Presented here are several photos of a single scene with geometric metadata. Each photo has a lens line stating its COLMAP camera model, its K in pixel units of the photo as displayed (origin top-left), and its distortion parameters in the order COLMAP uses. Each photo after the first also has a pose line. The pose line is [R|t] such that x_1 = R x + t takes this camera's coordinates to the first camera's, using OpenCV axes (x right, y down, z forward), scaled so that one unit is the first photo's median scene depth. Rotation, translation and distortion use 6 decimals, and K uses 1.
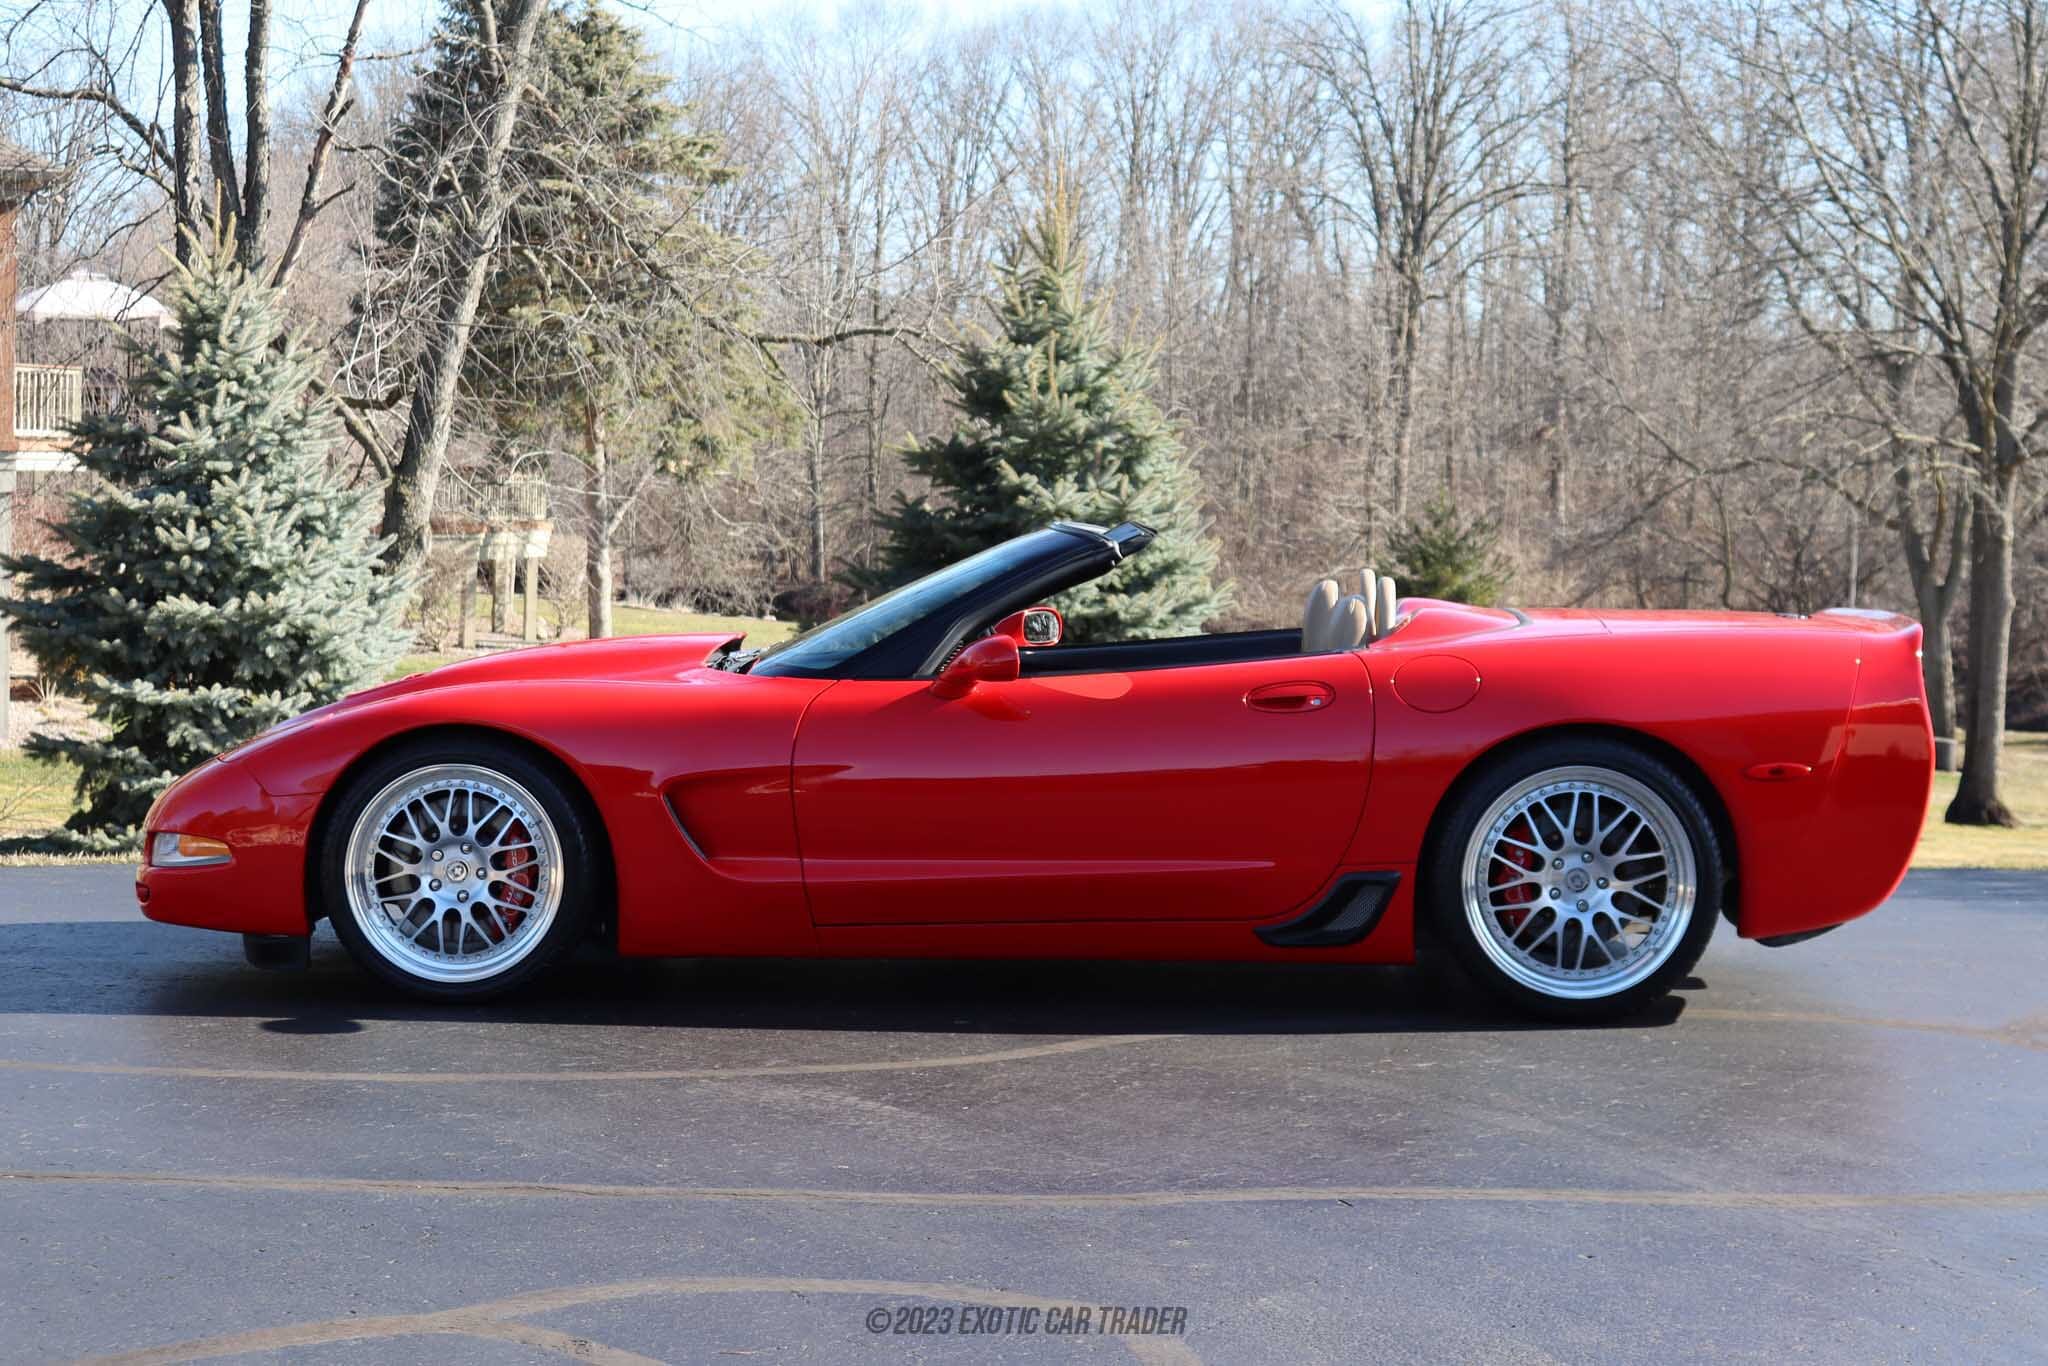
lens RADIAL K [[3302.9, 0, 1034.8], [0, 3302.9, 630.0], [0, 0, 1]] dist [0.015013, 0.015495]
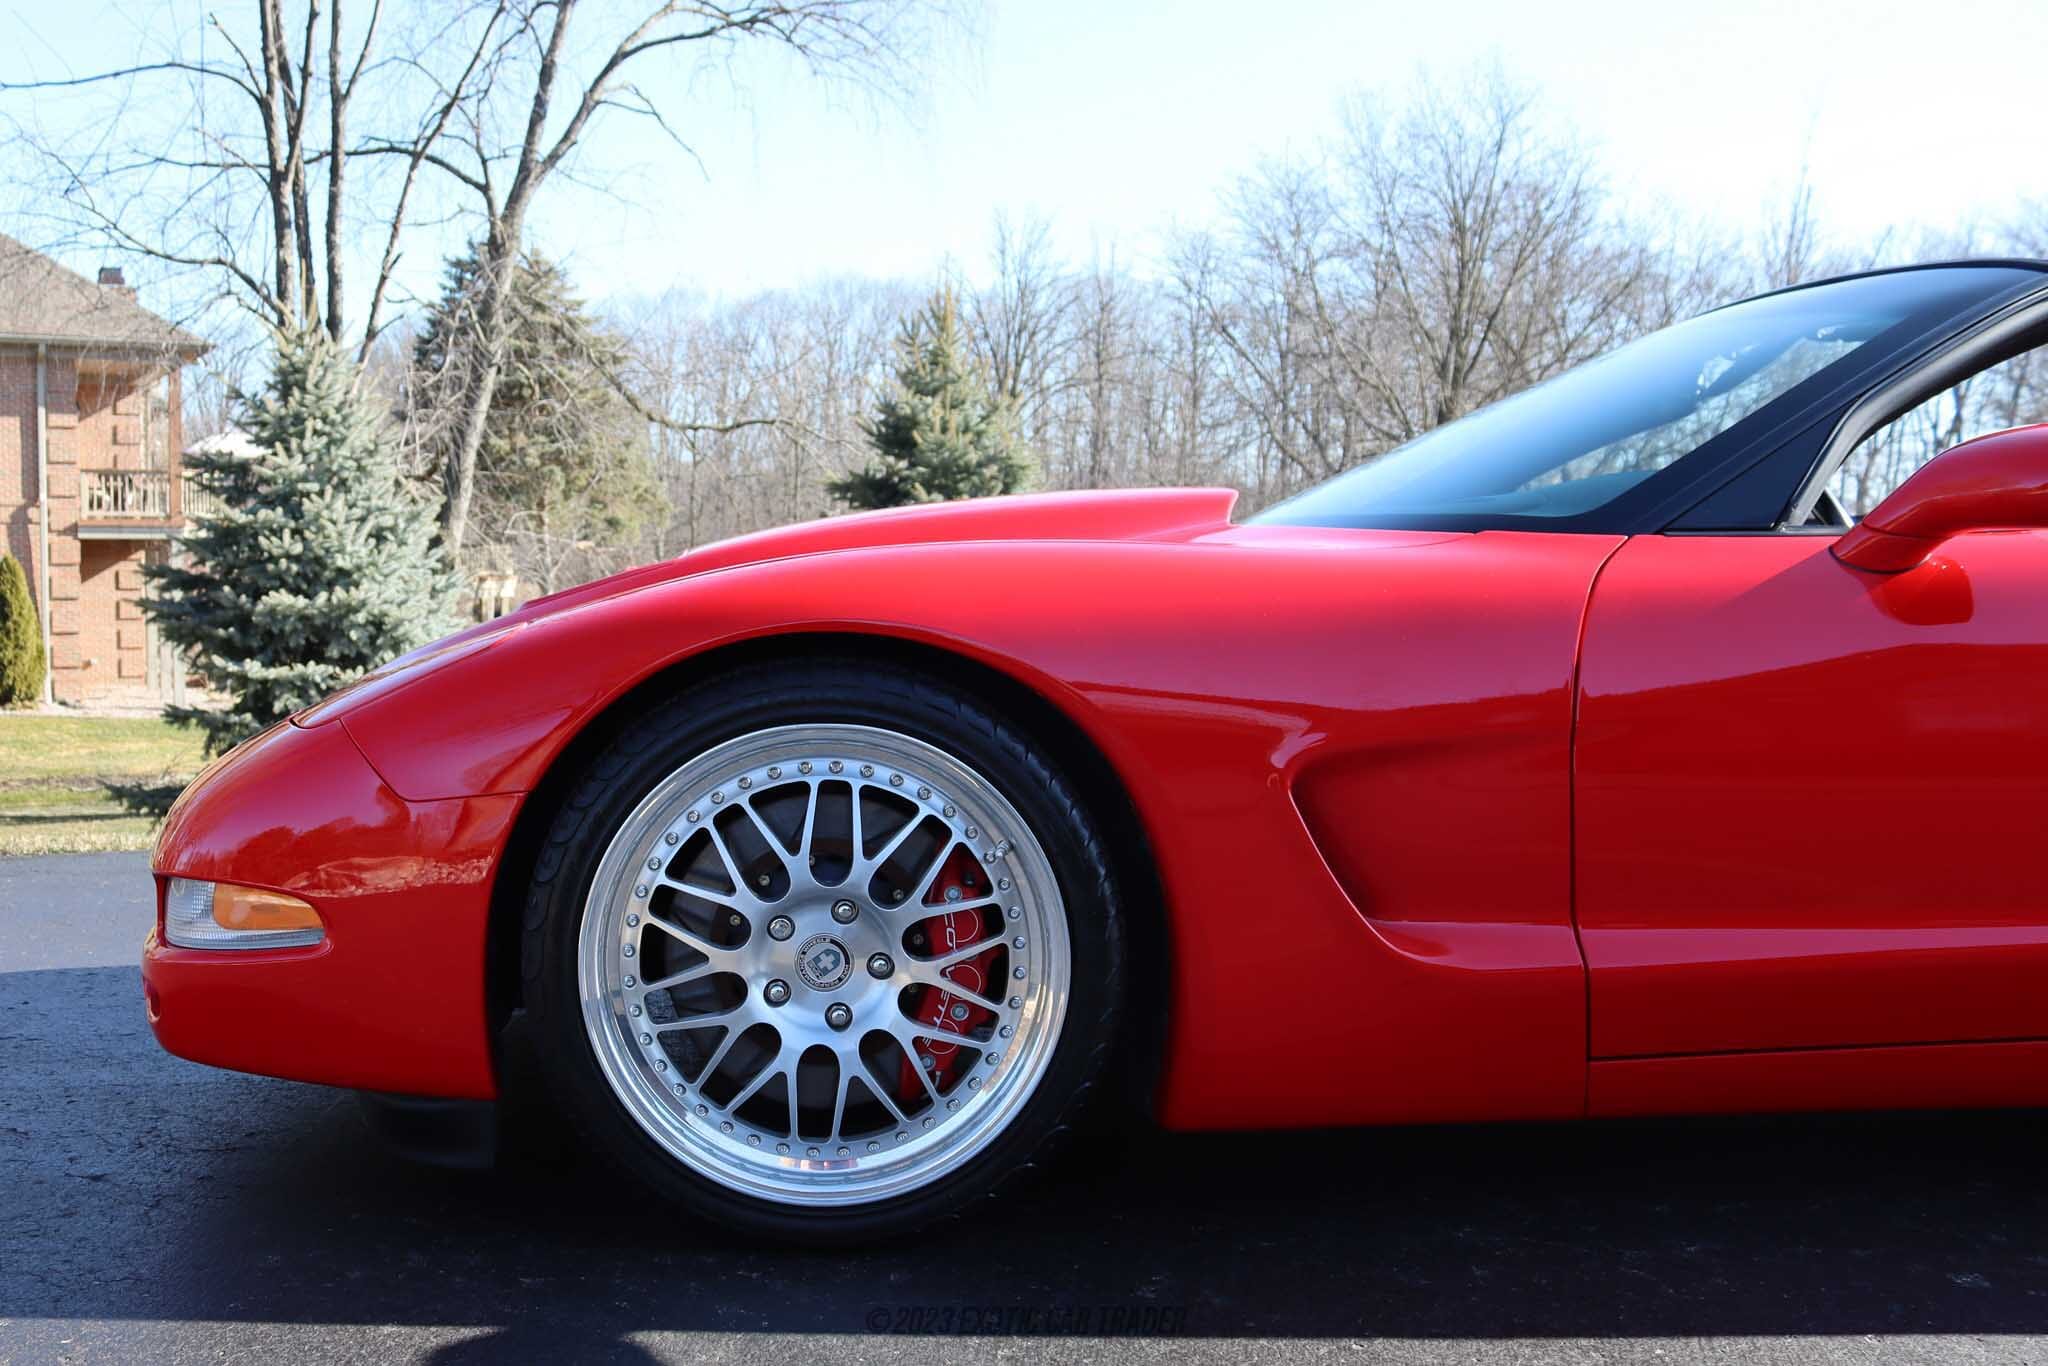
lens RADIAL K [[1876.6, 0, 890.6], [0, 1876.6, 777.5], [0, 0, 1]] dist [-0.114188, 0.022879]
pose [[0.998305, -0.016096, 0.055934, -0.067722], [0.012004, 0.997279, 0.072743, 0.011088], [-0.056953, -0.071948, 0.995781, 0.281300]]
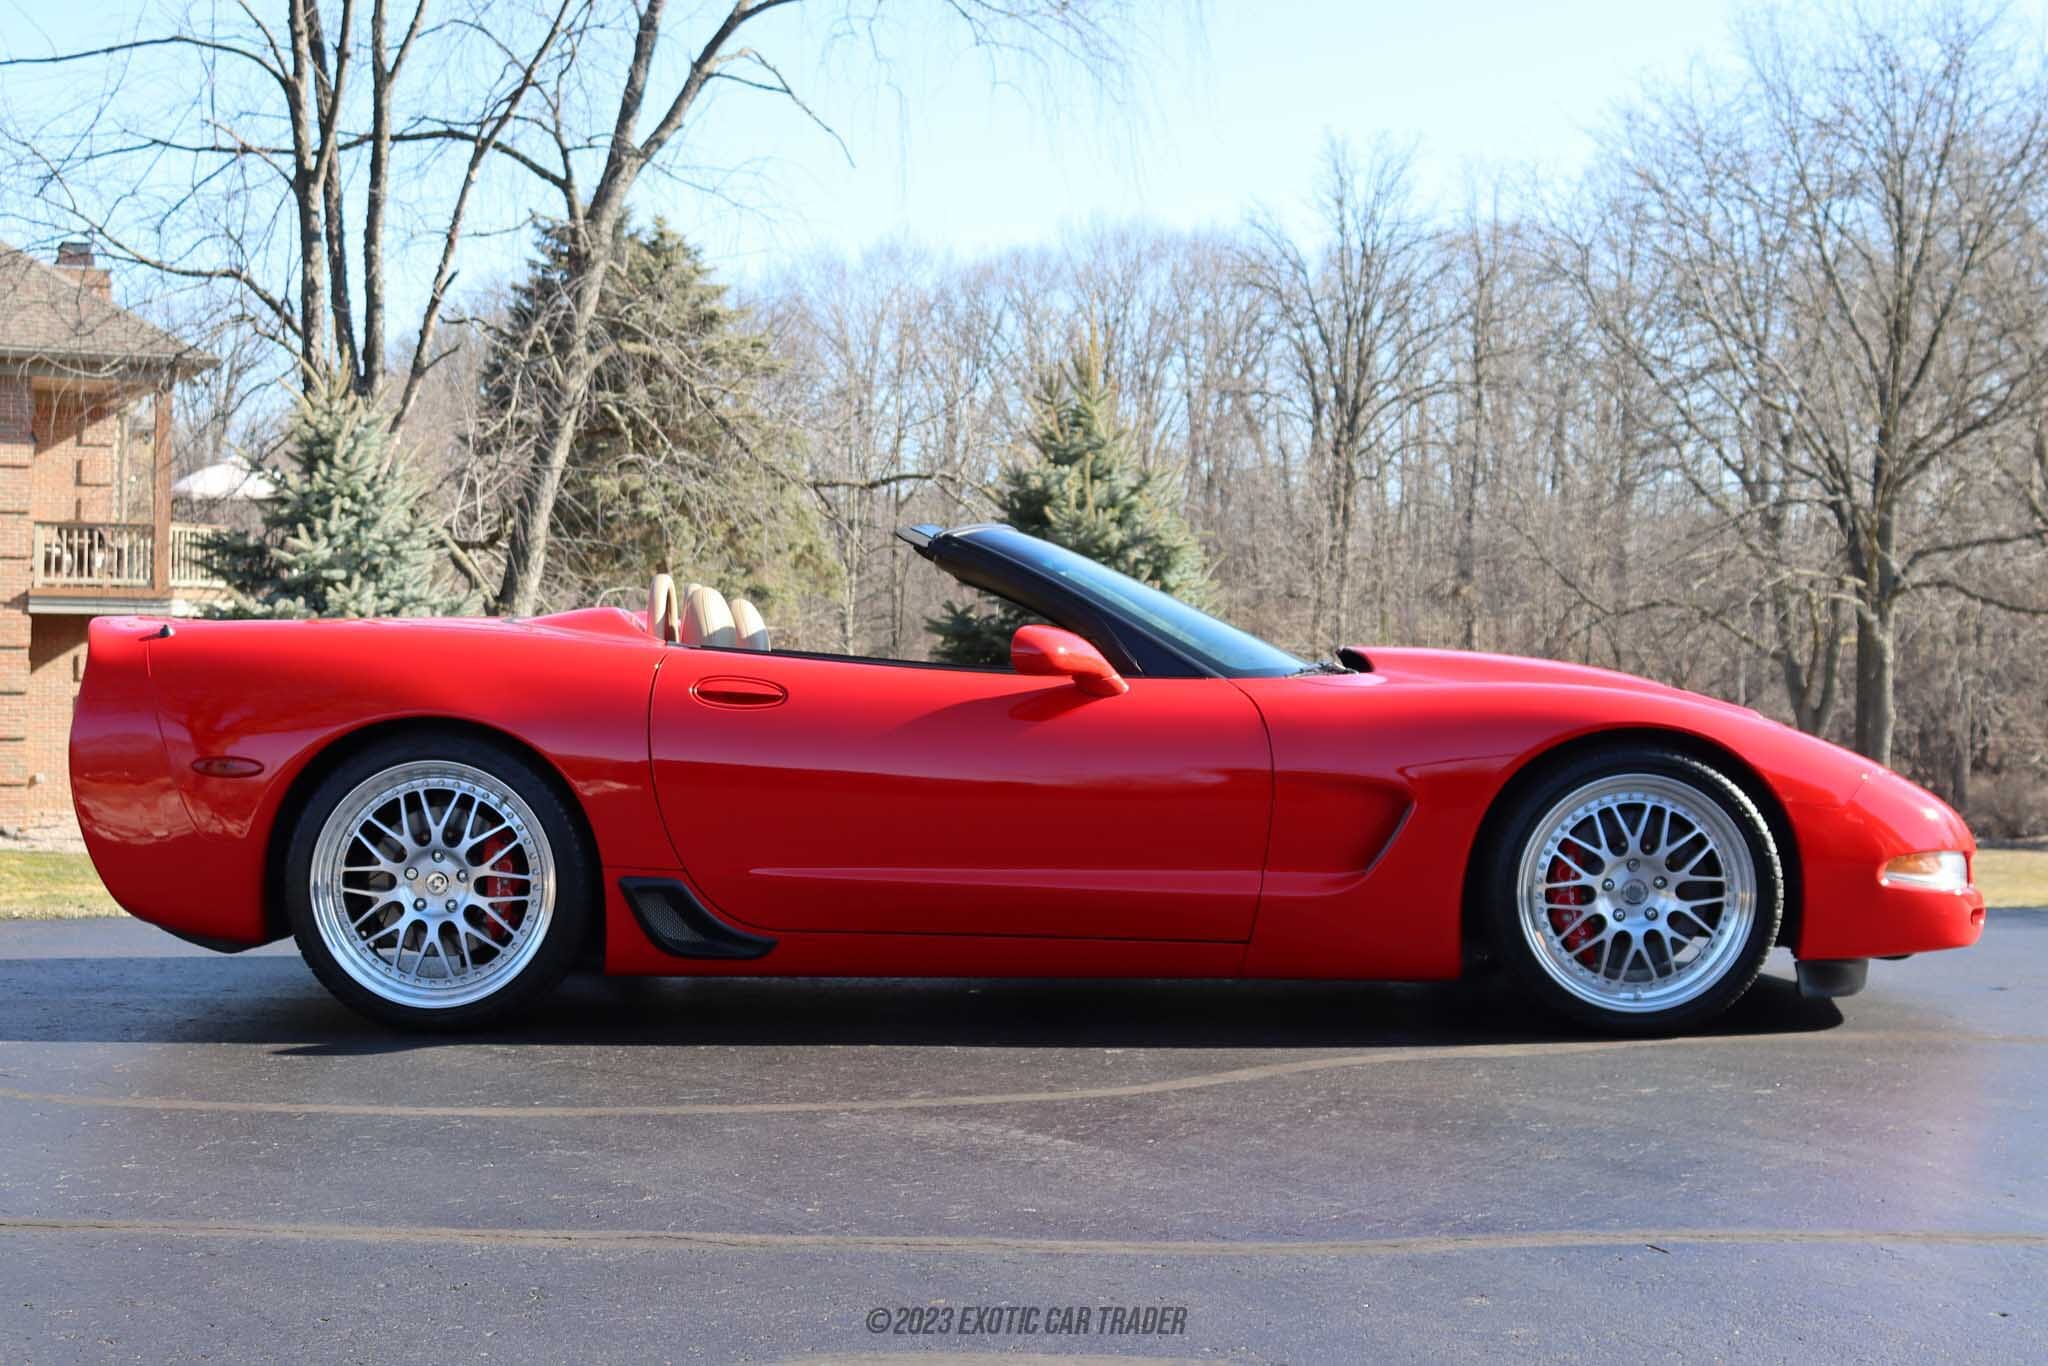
lens RADIAL K [[2764.9, 0, 1024.0], [0, 2764.9, 683.0], [0, 0, 1]] dist [-0.015126, -0.099065]
pose [[0.999968, -0.007683, -0.002035, -0.016317], [0.007621, 0.999558, -0.028736, 0.014179], [0.002255, 0.028719, 0.999585, 0.085523]]
